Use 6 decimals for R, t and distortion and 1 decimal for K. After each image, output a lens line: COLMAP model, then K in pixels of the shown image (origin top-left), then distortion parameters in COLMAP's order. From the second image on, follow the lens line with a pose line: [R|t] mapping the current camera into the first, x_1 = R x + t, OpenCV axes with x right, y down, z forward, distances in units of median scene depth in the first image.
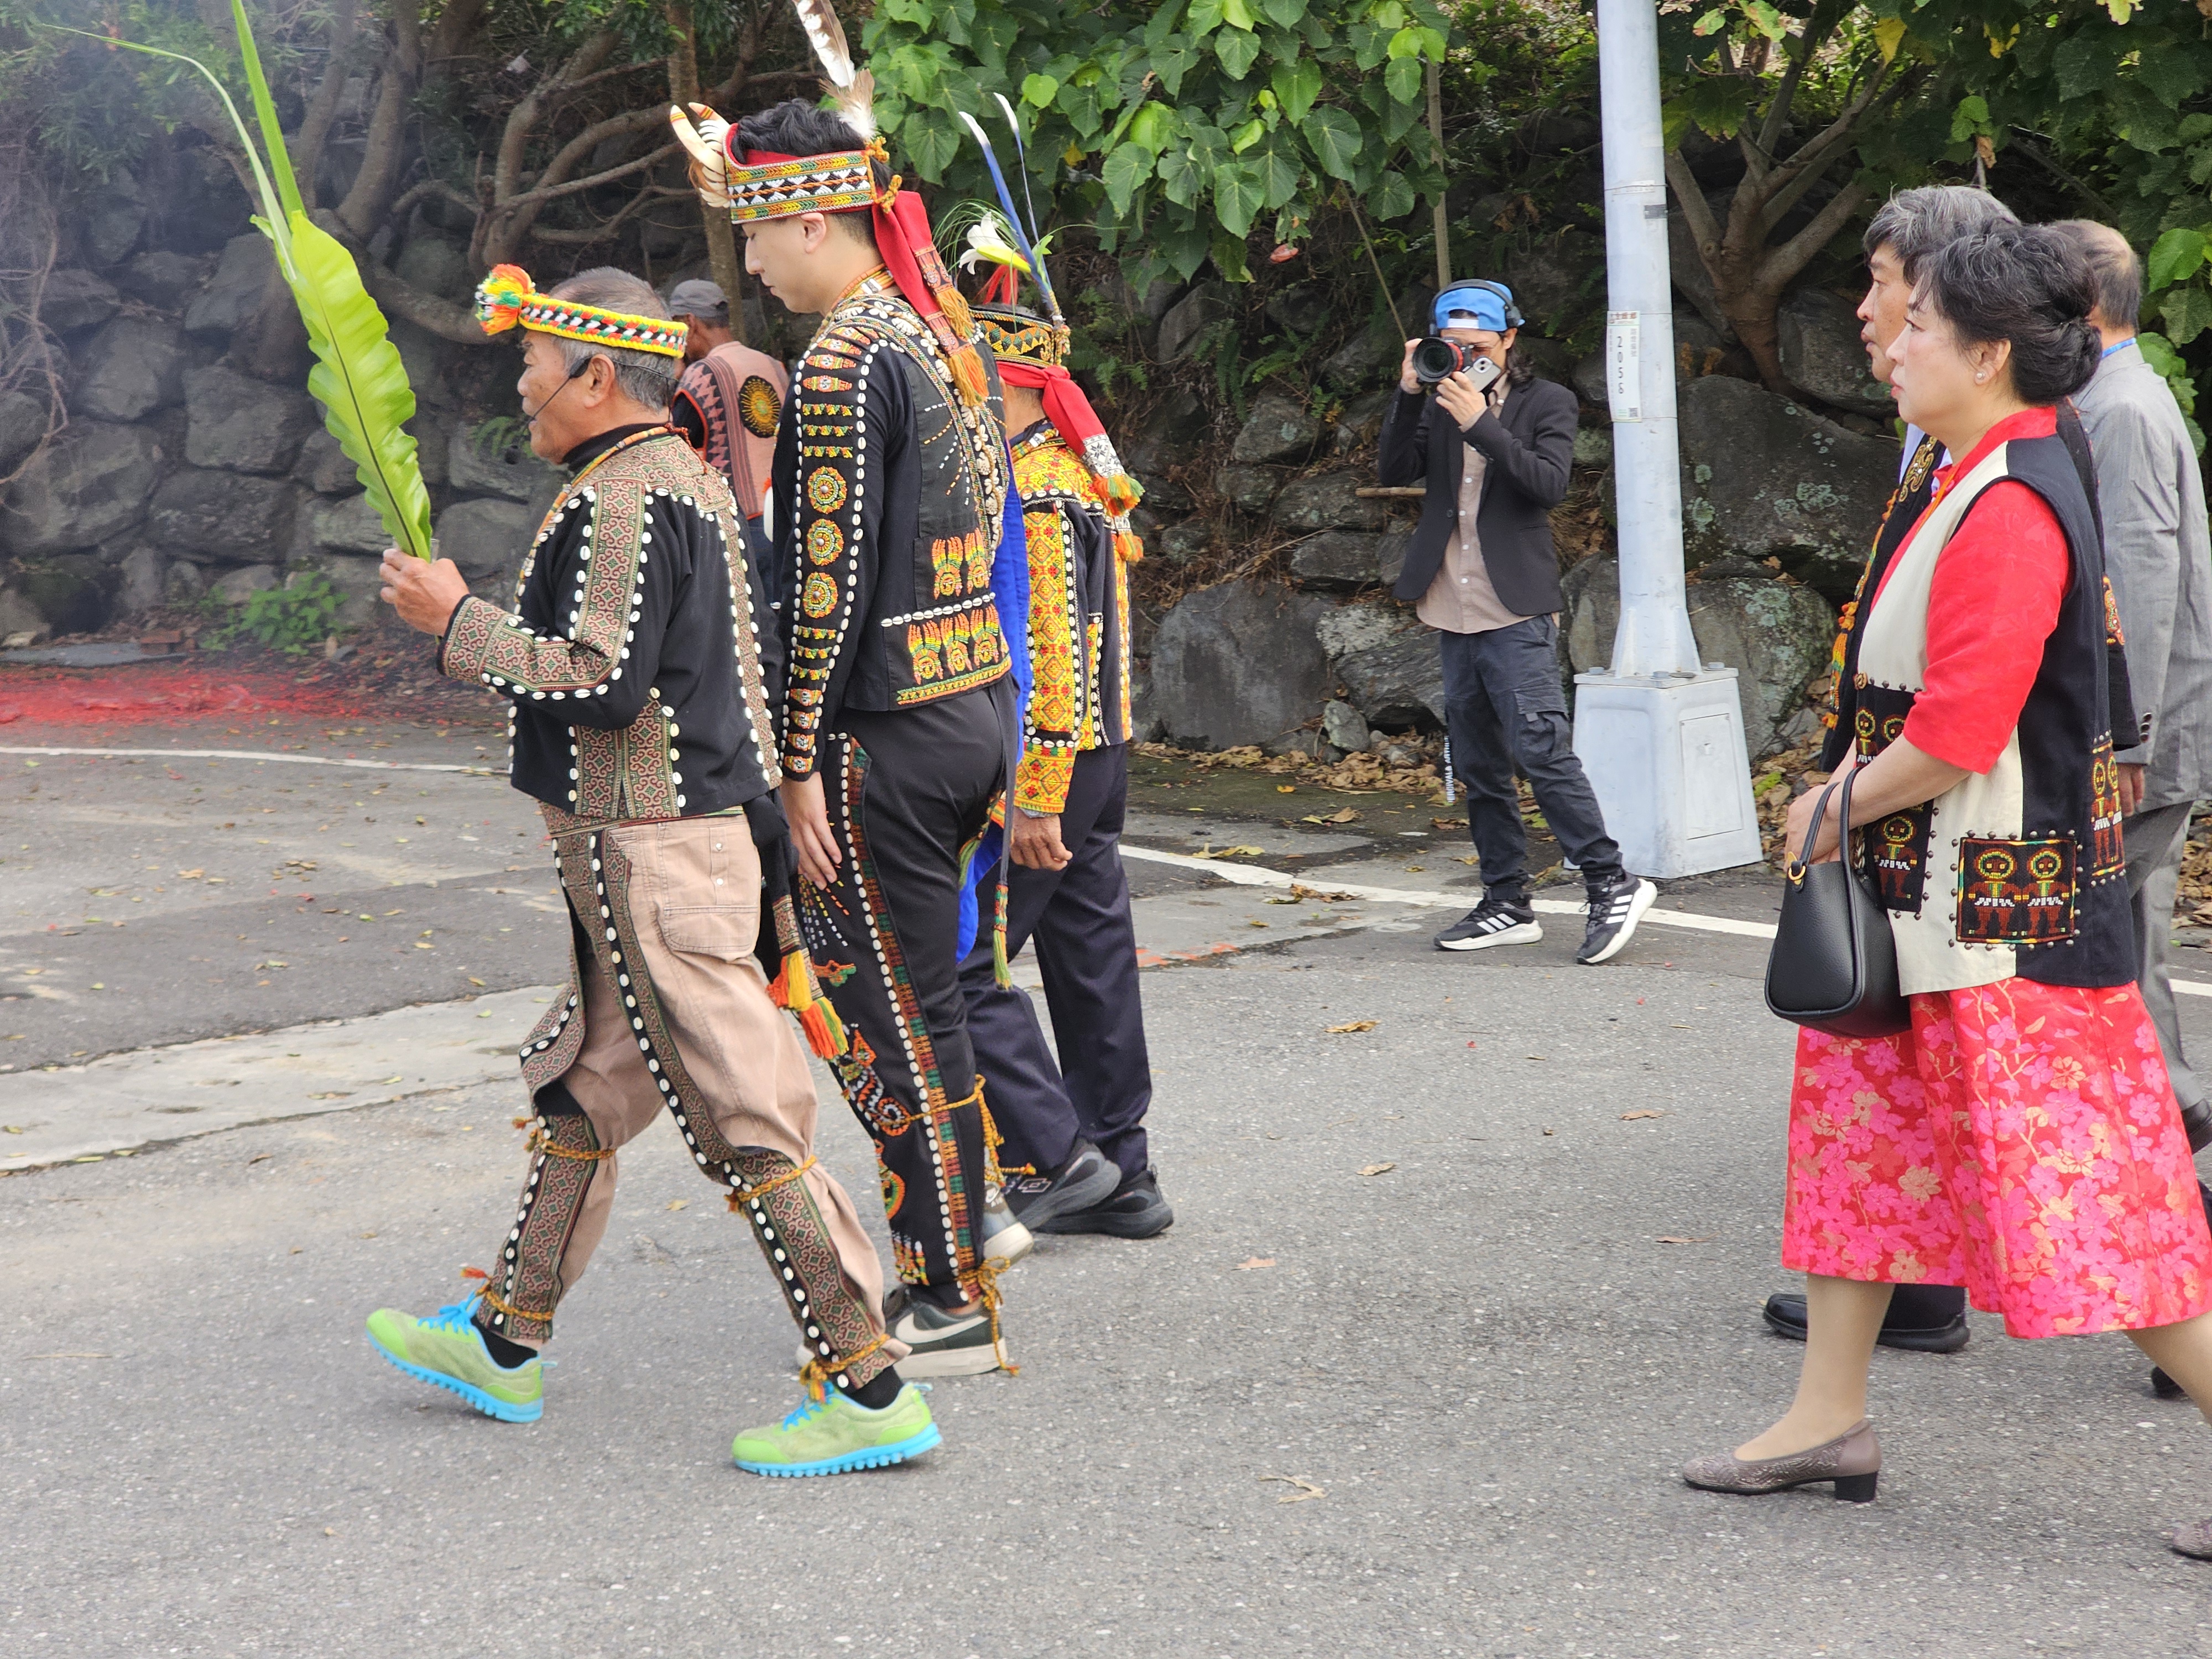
lens RADIAL K [[4367.1, 0, 1114.1], [0, 4367.1, 839.7], [0, 0, 1]] dist [-0.013894, 0.000000]
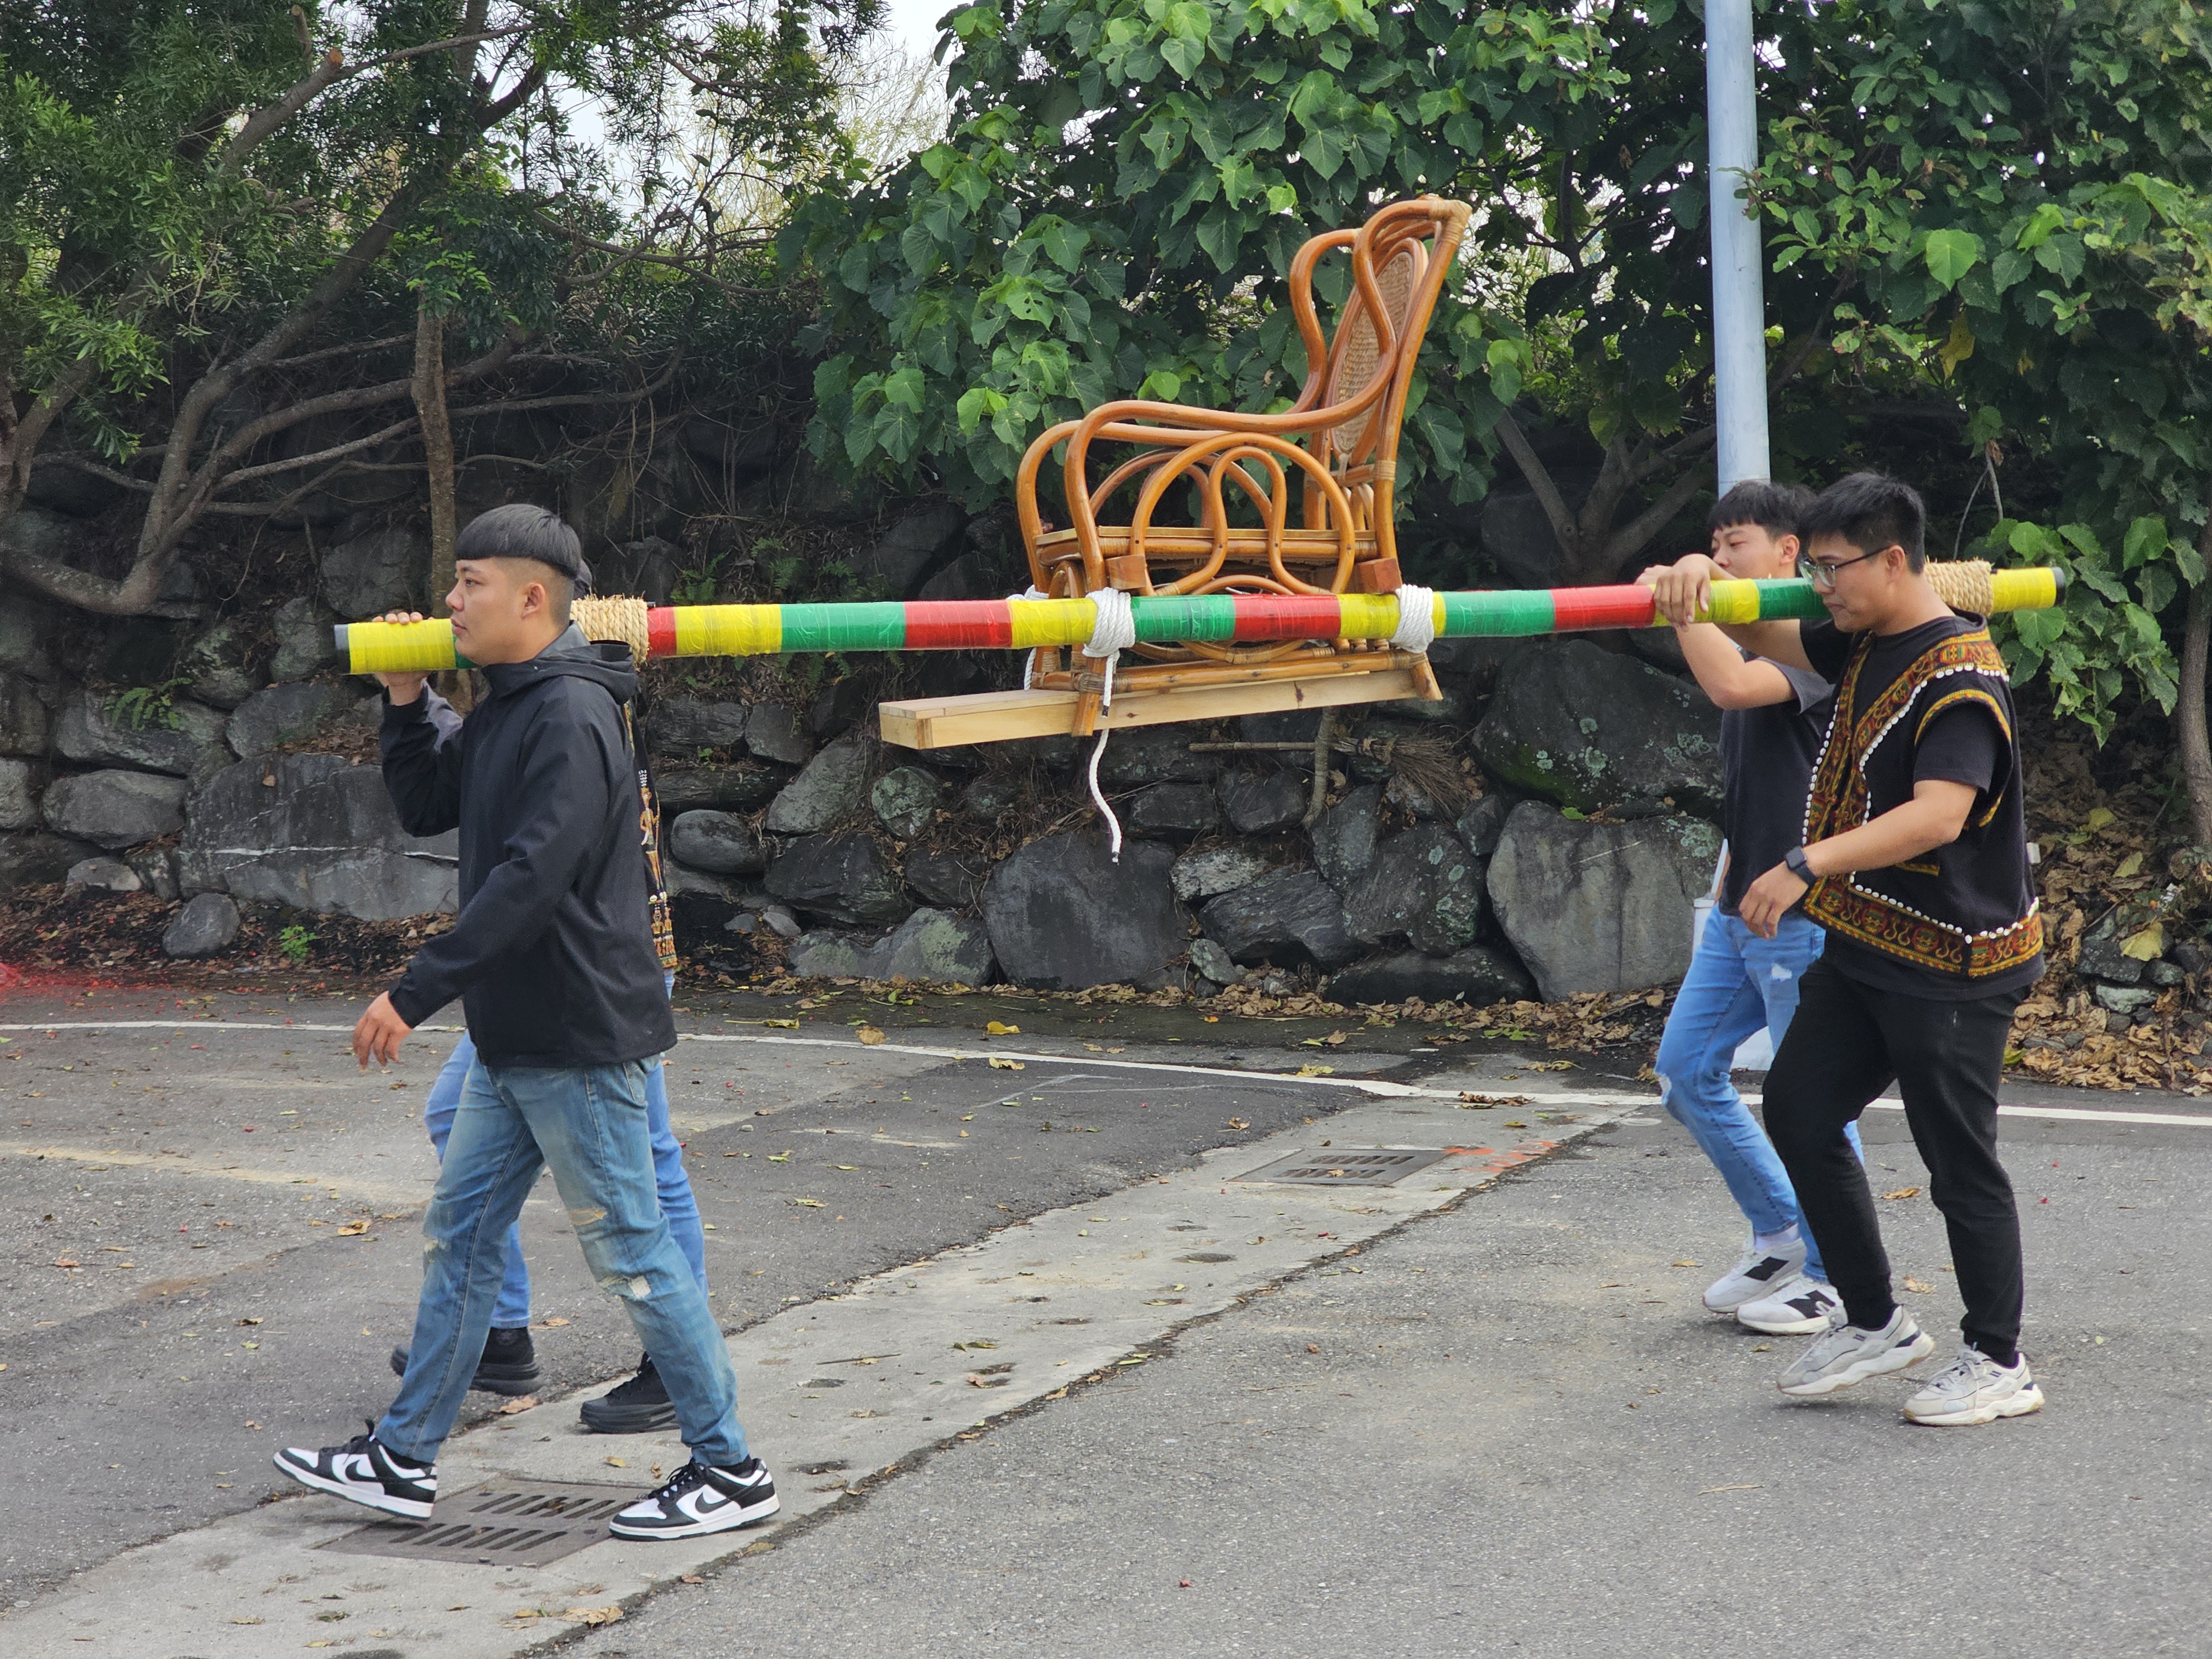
lens RADIAL K [[4367.1, 0, 1107.1], [0, 4367.1, 822.1], [0, 0, 1]] dist [-0.013894, 0.000000]
pose [[0.932915, -0.018990, 0.359596, -0.363889], [0.042299, 0.997474, -0.057063, 0.000463], [-0.357604, 0.068445, 0.931362, -0.011811]]
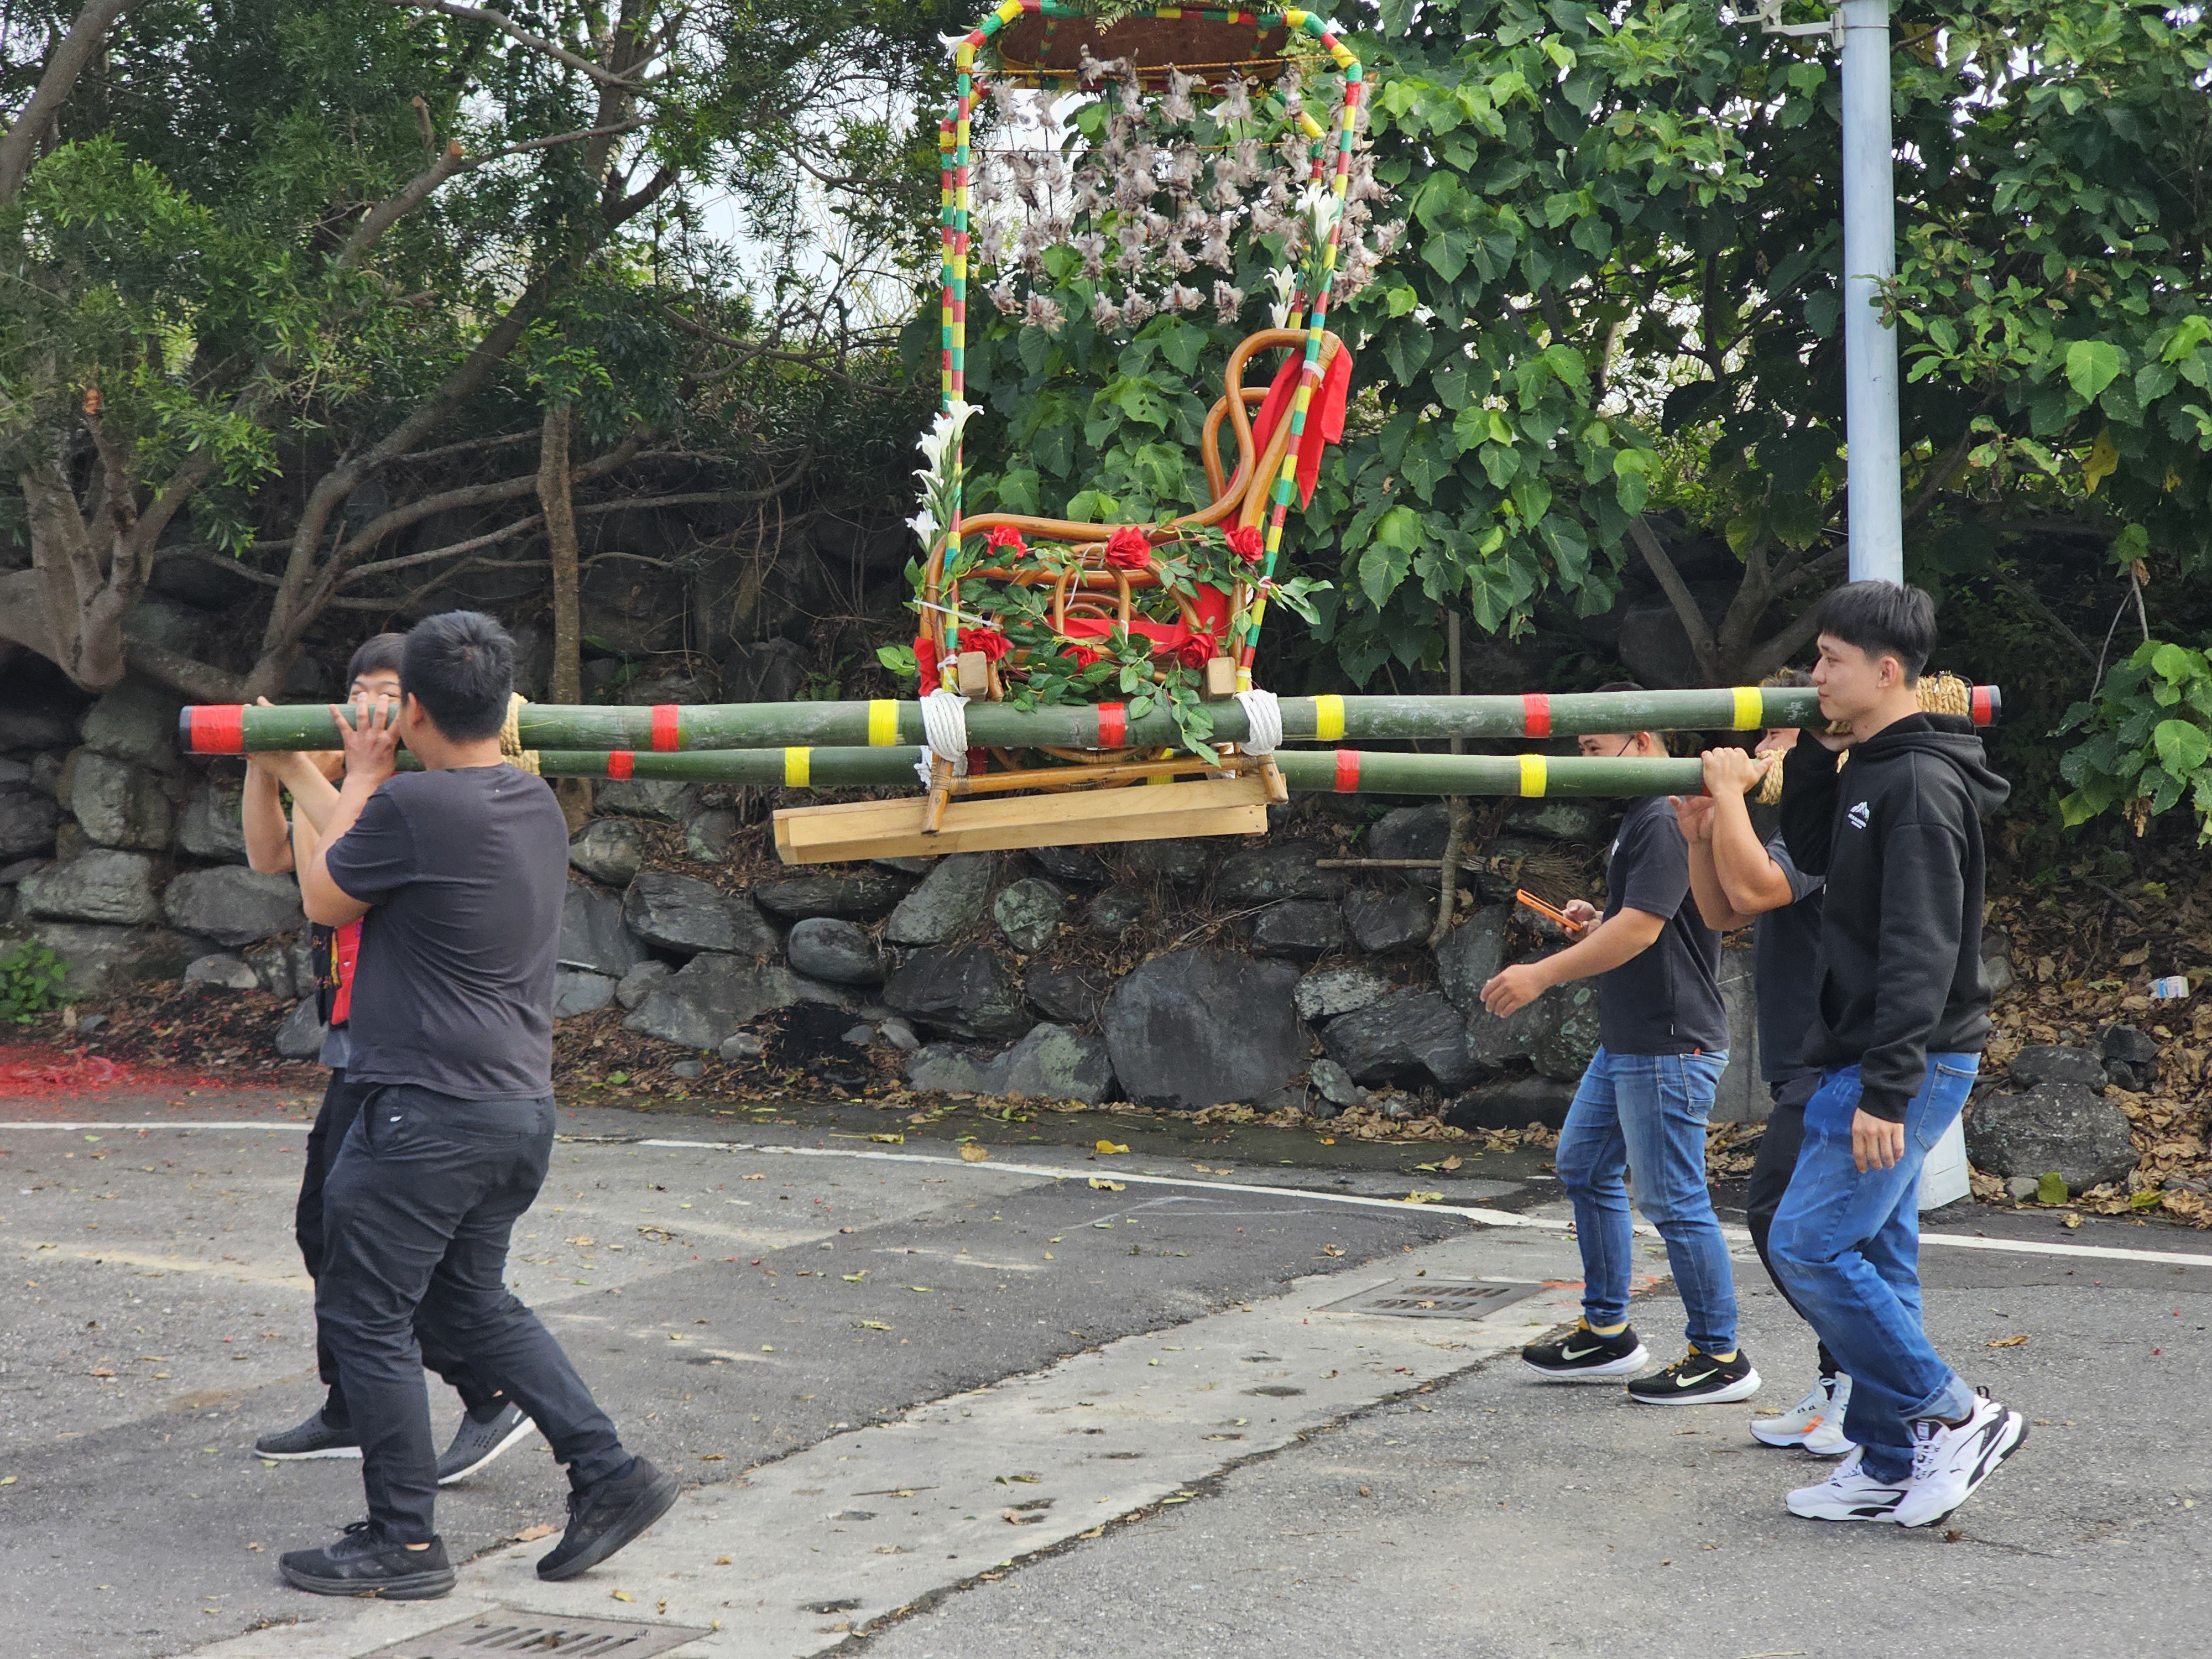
lens RADIAL K [[4367.1, 0, 1138.9], [0, 4367.1, 872.4], [0, 0, 1]] dist [-0.013894, 0.000000]
pose [[0.947214, 0.002725, 0.320590, -0.334369], [0.021676, 0.997132, -0.072518, -0.000775], [-0.319868, 0.075639, 0.944438, 0.002642]]
